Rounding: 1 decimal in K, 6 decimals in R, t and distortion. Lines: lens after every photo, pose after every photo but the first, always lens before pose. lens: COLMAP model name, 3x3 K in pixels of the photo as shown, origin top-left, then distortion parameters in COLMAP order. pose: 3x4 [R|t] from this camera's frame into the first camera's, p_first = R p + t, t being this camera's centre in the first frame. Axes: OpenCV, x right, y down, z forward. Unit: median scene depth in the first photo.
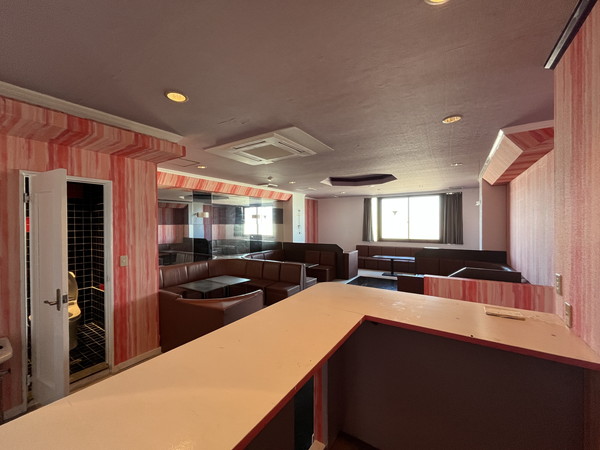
lens RADIAL K [[243.4, 0, 299.8], [0, 243.4, 225.0], [0, 0, 1]] dist [0.002197, 0.000314]
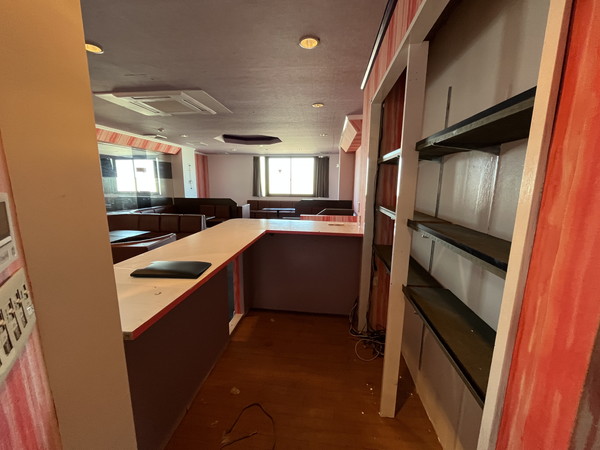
lens RADIAL K [[243.4, 0, 299.4], [0, 243.4, 224.5], [0, 0, 1]] dist [0.002197, 0.000314]
pose [[0.898273, -0.060844, 0.435205, -0.057184], [-0.011993, 0.986605, 0.162687, 0.013372], [-0.439274, -0.151356, 0.885511, -0.128692]]
